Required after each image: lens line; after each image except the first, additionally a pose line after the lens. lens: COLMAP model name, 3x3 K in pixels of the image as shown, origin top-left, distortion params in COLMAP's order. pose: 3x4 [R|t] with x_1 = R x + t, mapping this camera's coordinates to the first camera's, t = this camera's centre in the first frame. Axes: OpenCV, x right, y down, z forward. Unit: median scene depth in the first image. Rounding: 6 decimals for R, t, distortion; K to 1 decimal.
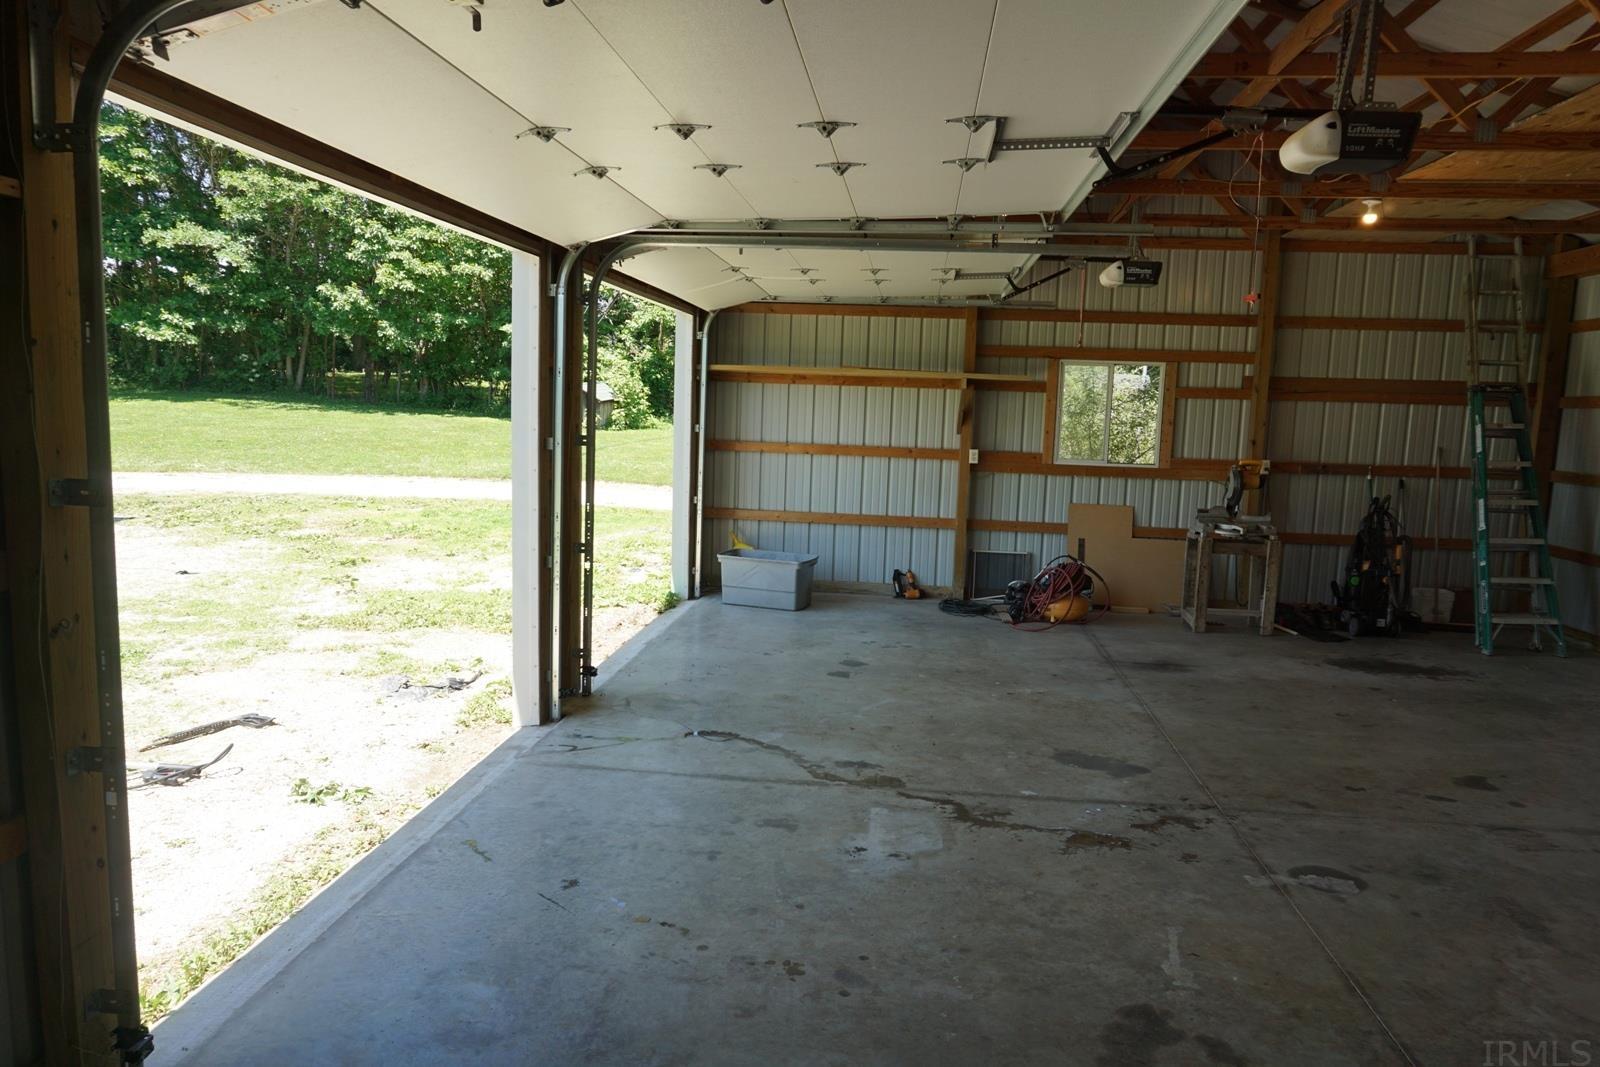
lens RADIAL K [[1063.9, 0, 799.0], [0, 1063.9, 544.0], [0, 0, 1]] dist [-0.046660, 0.032412]
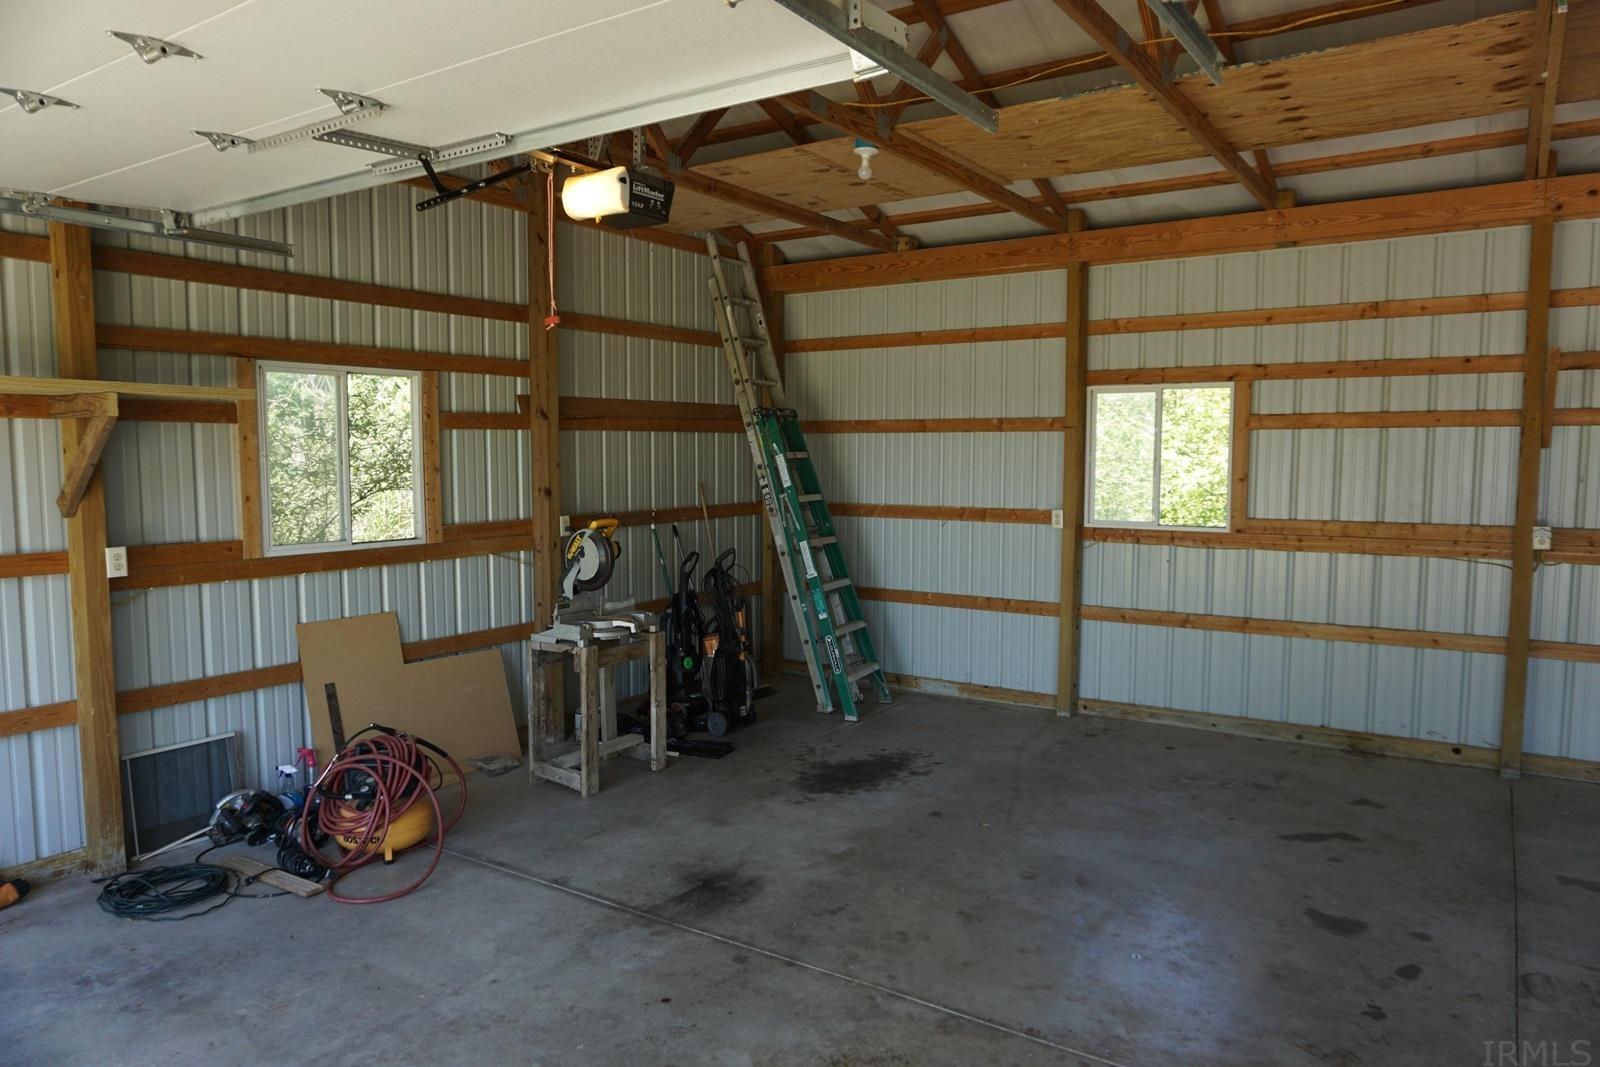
lens RADIAL K [[1063.9, 0, 799.0], [0, 1063.9, 544.0], [0, 0, 1]] dist [-0.046660, 0.032412]
pose [[0.461715, -0.107579, 0.880481, -0.100672], [0.130366, 0.990069, 0.052606, -0.075539], [-0.877396, 0.090496, 0.471155, 0.522129]]
